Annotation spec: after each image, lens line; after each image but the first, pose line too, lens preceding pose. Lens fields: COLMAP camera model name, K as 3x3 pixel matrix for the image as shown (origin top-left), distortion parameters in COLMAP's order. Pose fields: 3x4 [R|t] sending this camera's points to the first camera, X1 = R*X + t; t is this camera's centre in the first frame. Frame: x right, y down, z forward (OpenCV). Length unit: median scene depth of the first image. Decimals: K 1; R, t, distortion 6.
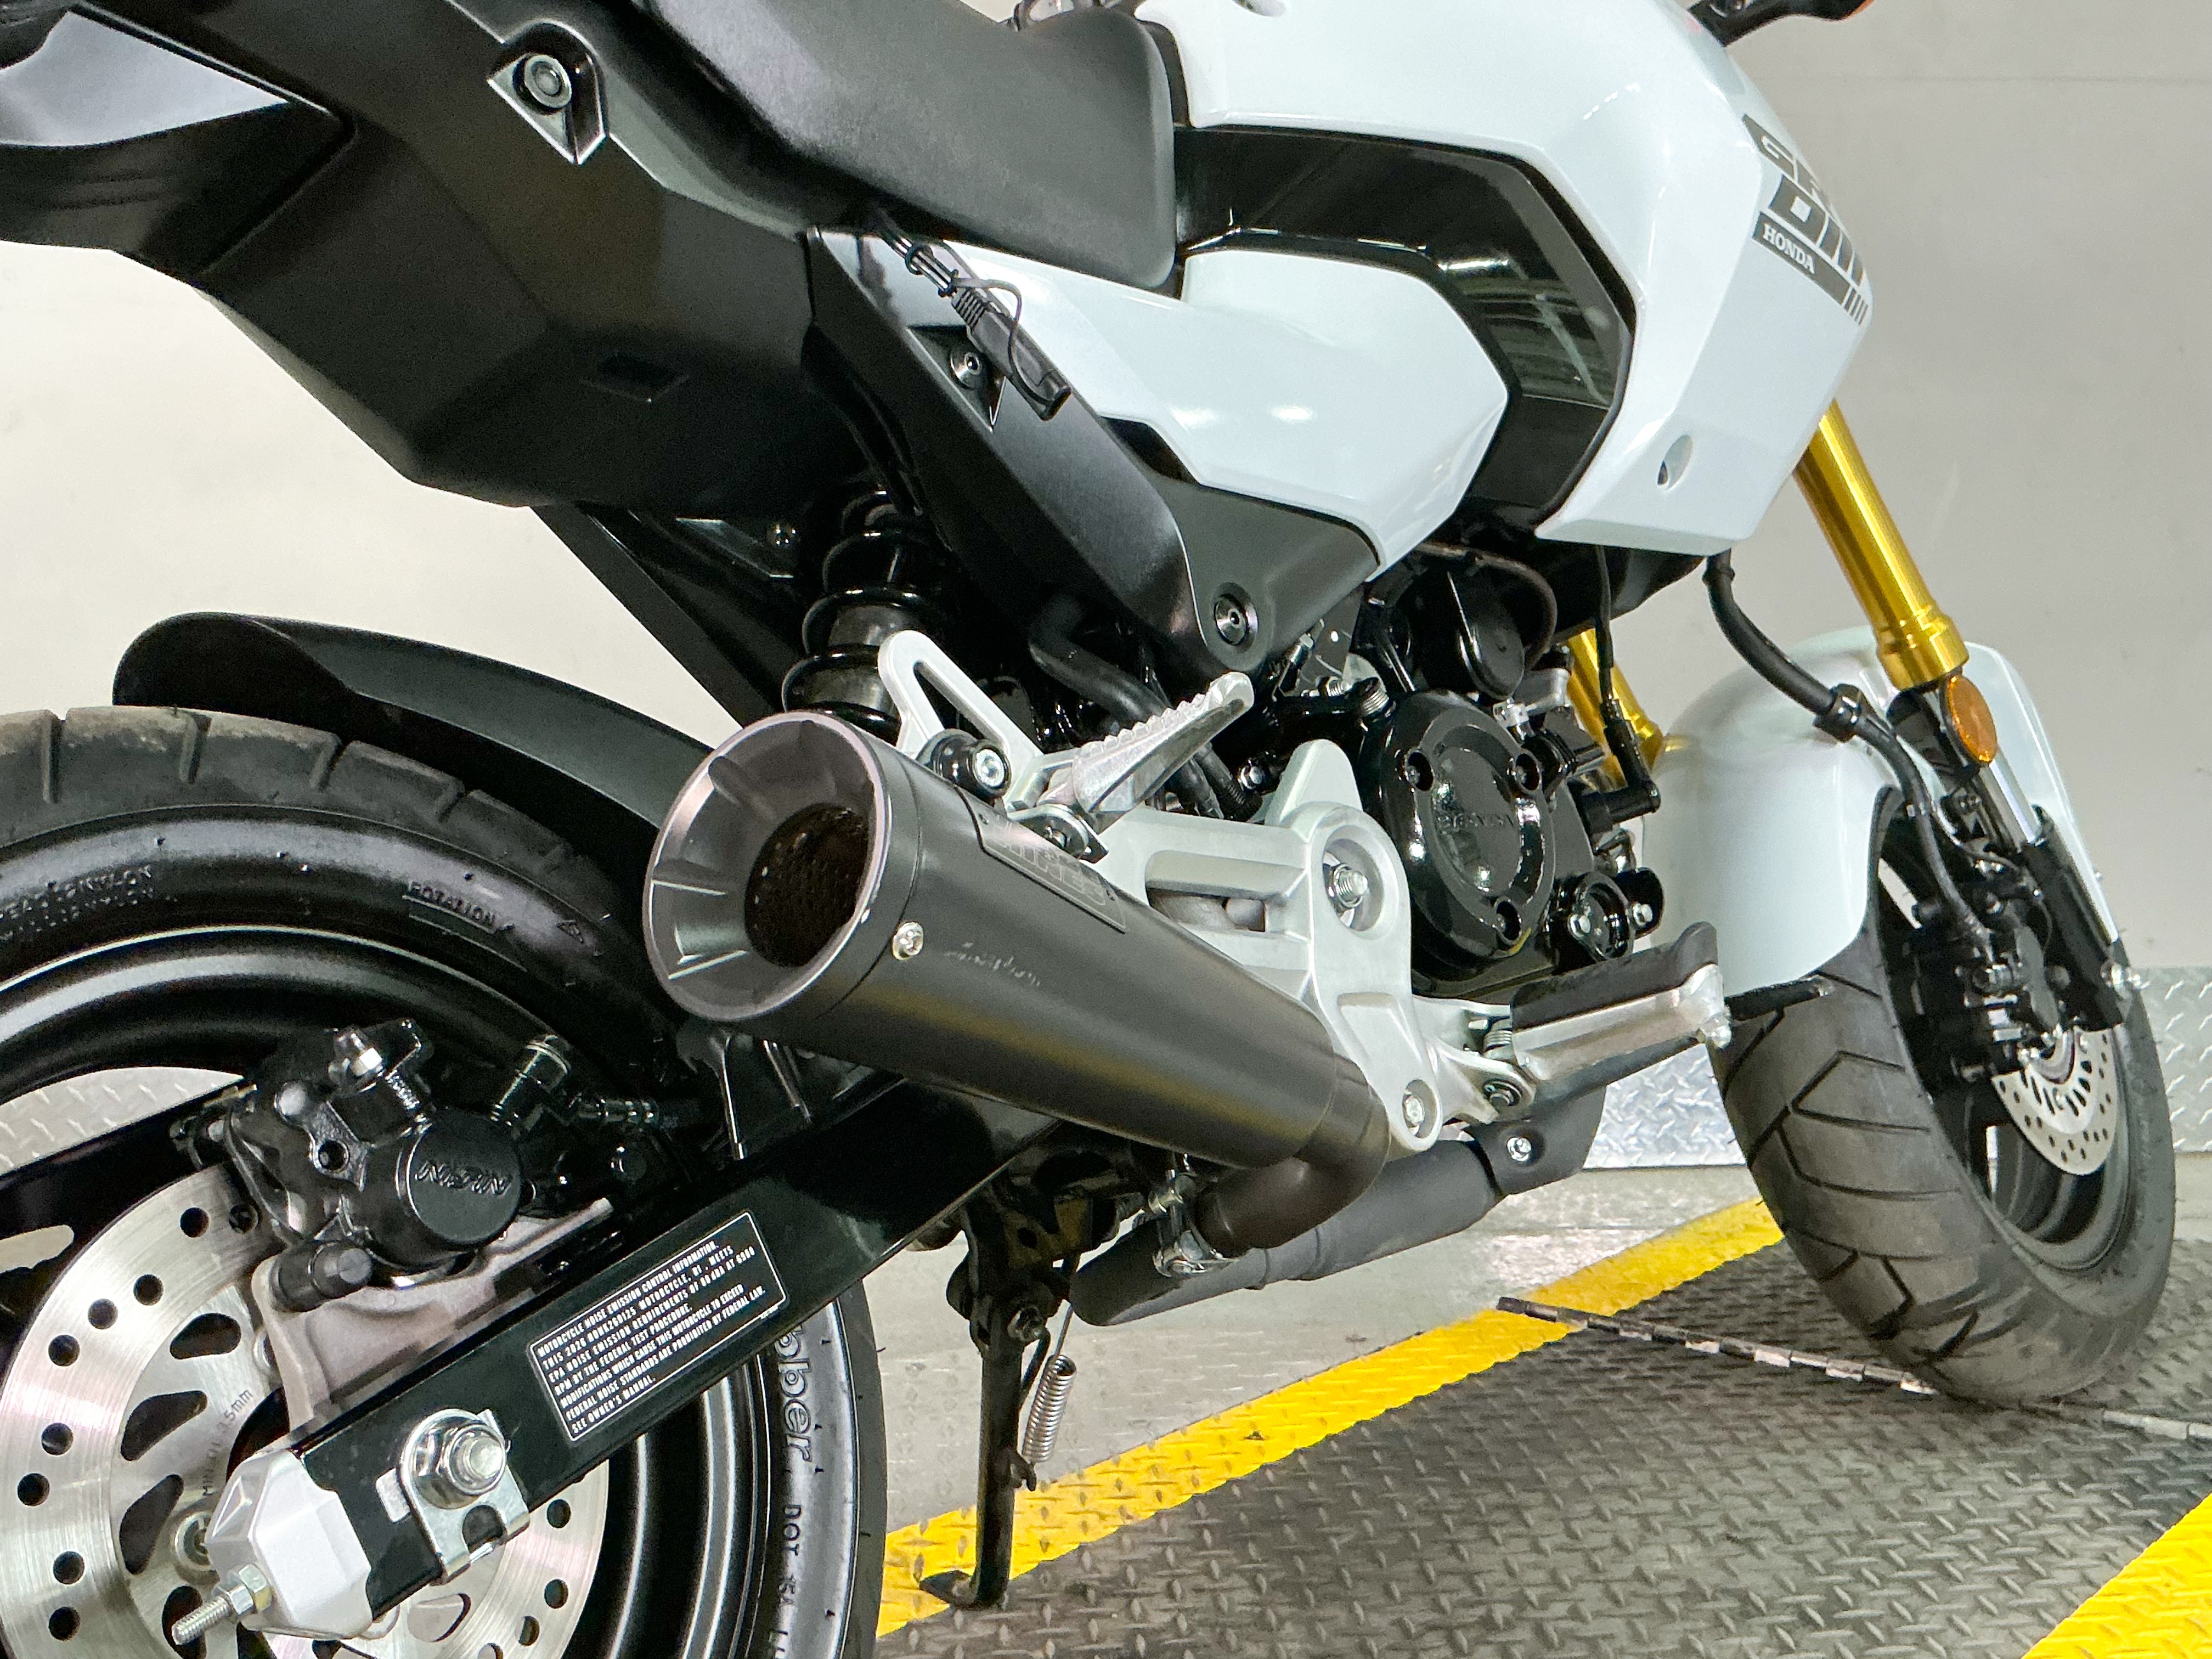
lens RADIAL K [[2434.9, 0, 1106.0], [0, 2434.9, 829.5], [0, 0, 1]] dist [0.176057, -0.428646]
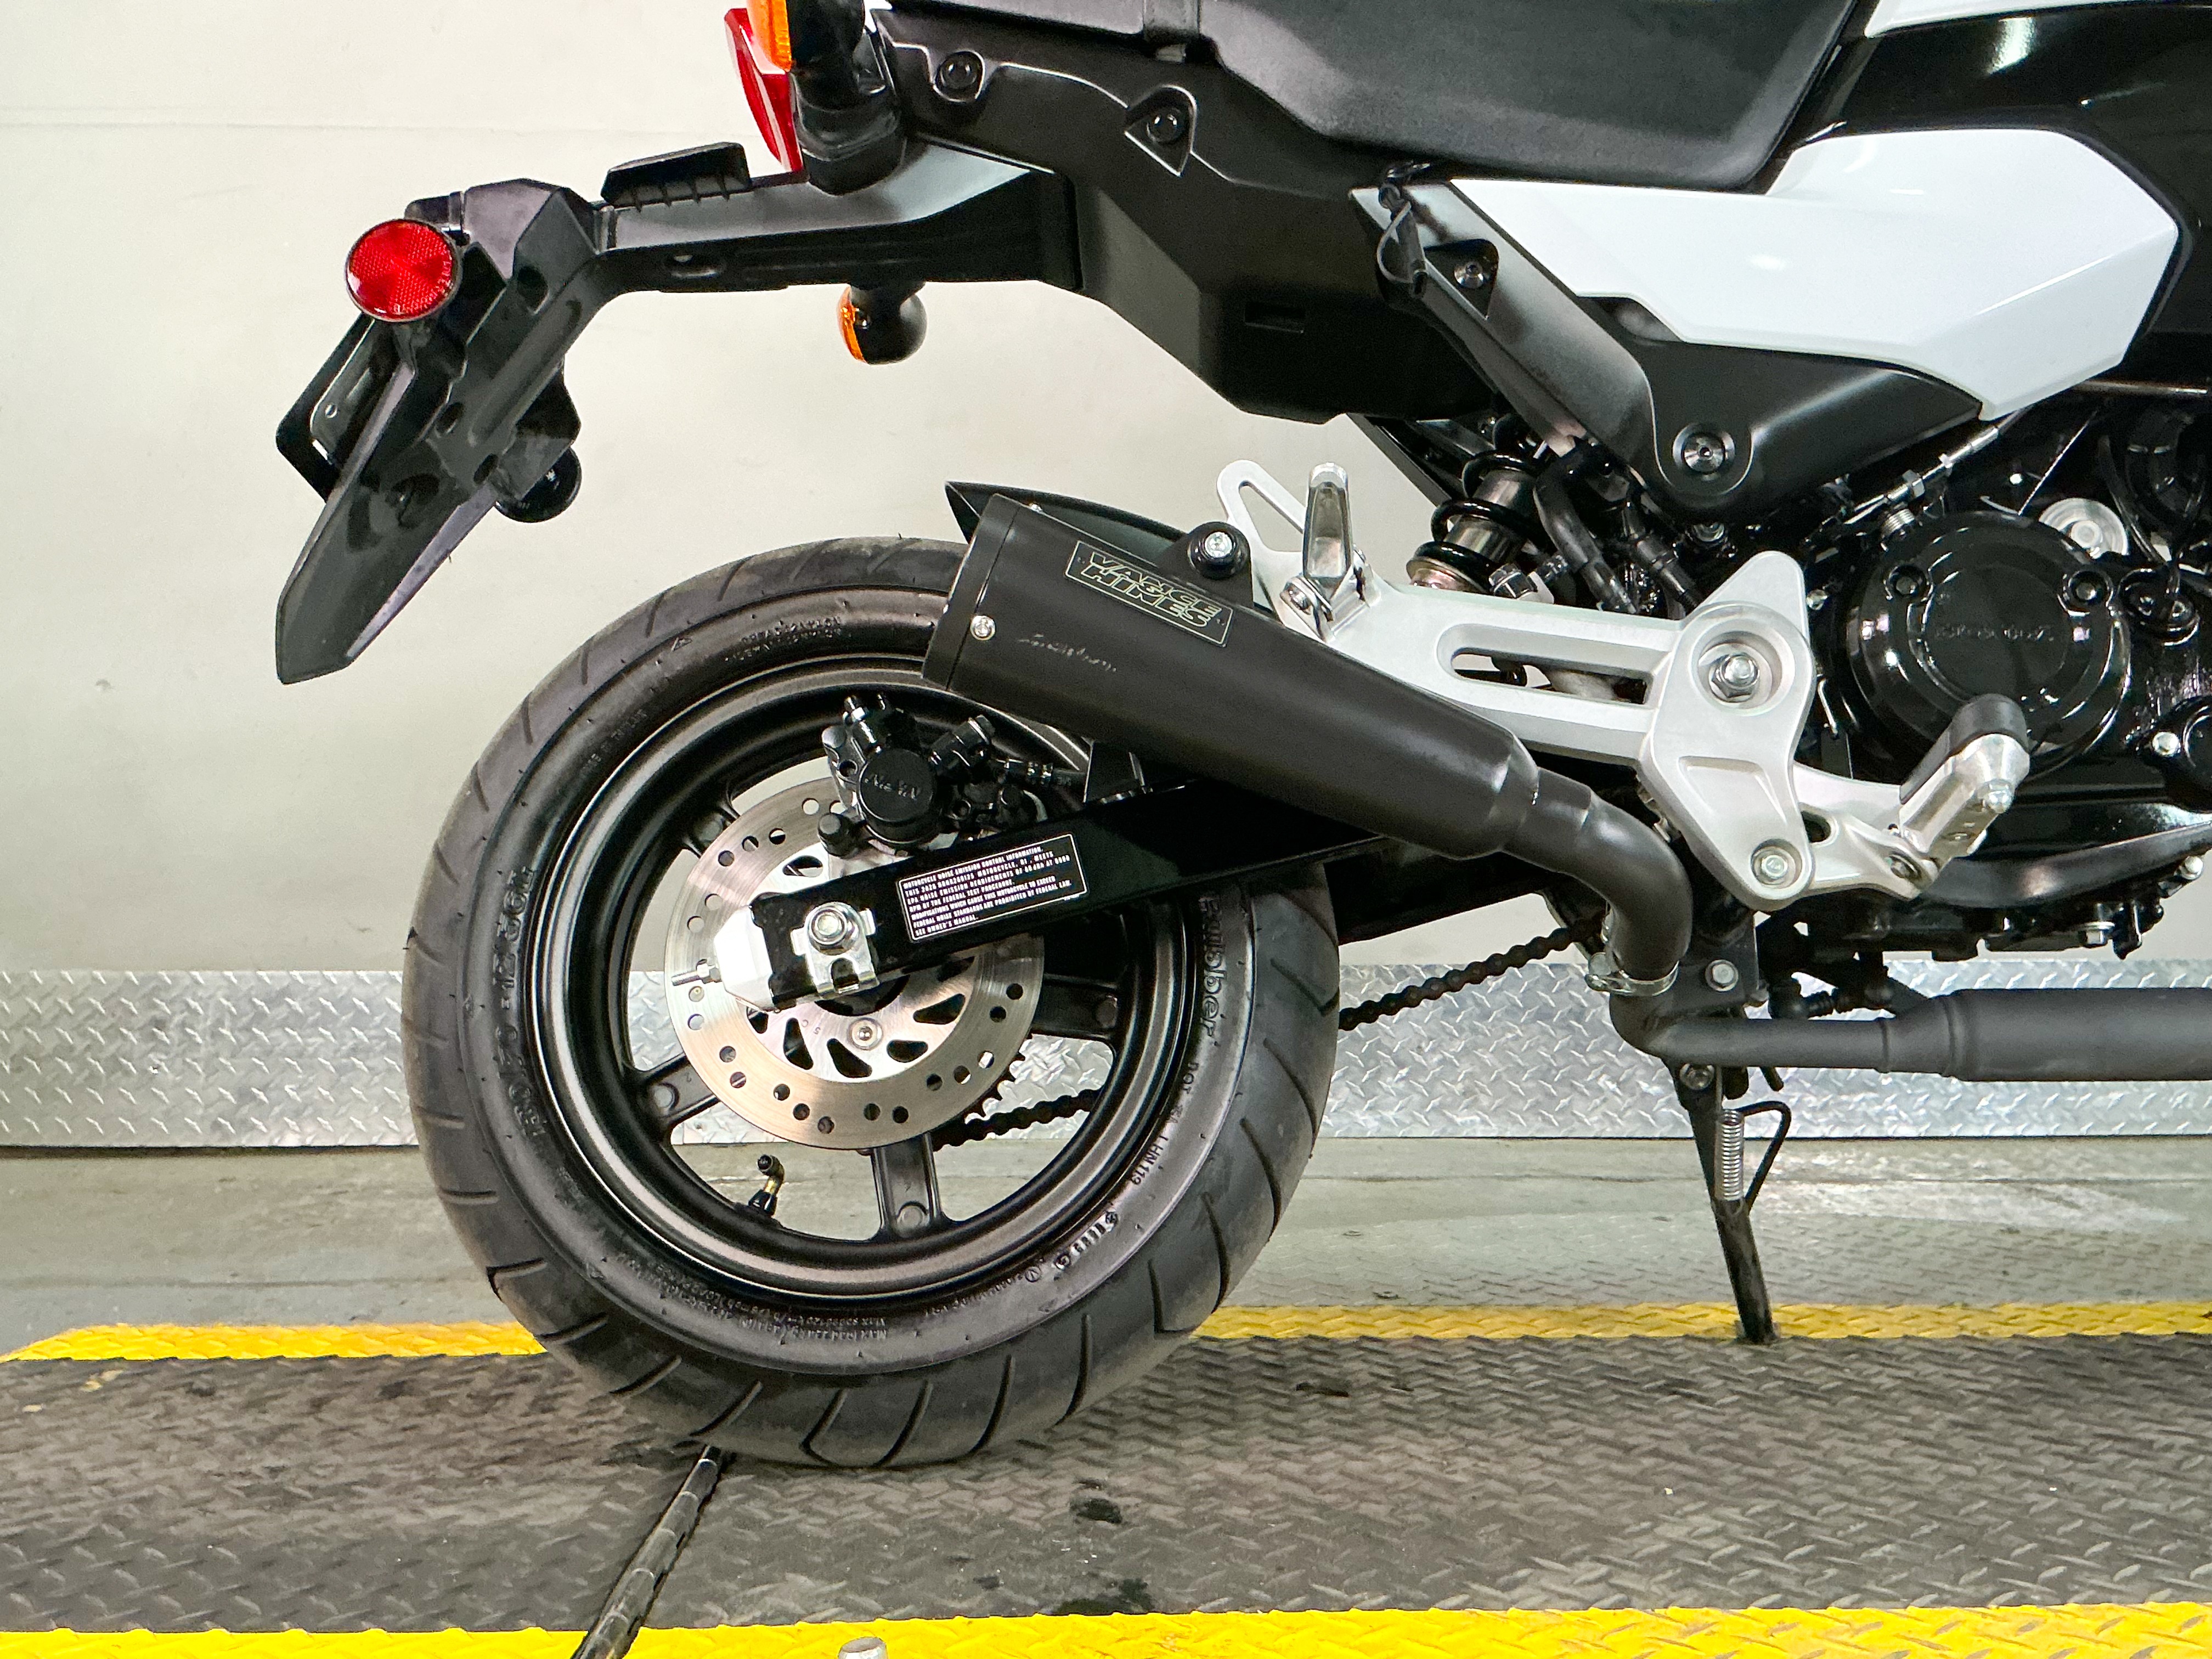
lens RADIAL K [[2250.9, 0, 1106.0], [0, 2250.9, 829.5], [0, 0, 1]] dist [0.161270, -0.366433]
pose [[0.646582, 0.048135, -0.761324, 0.901556], [-0.057093, 0.998262, 0.014627, 0.122471], [0.760705, 0.034009, 0.648207, 0.080203]]
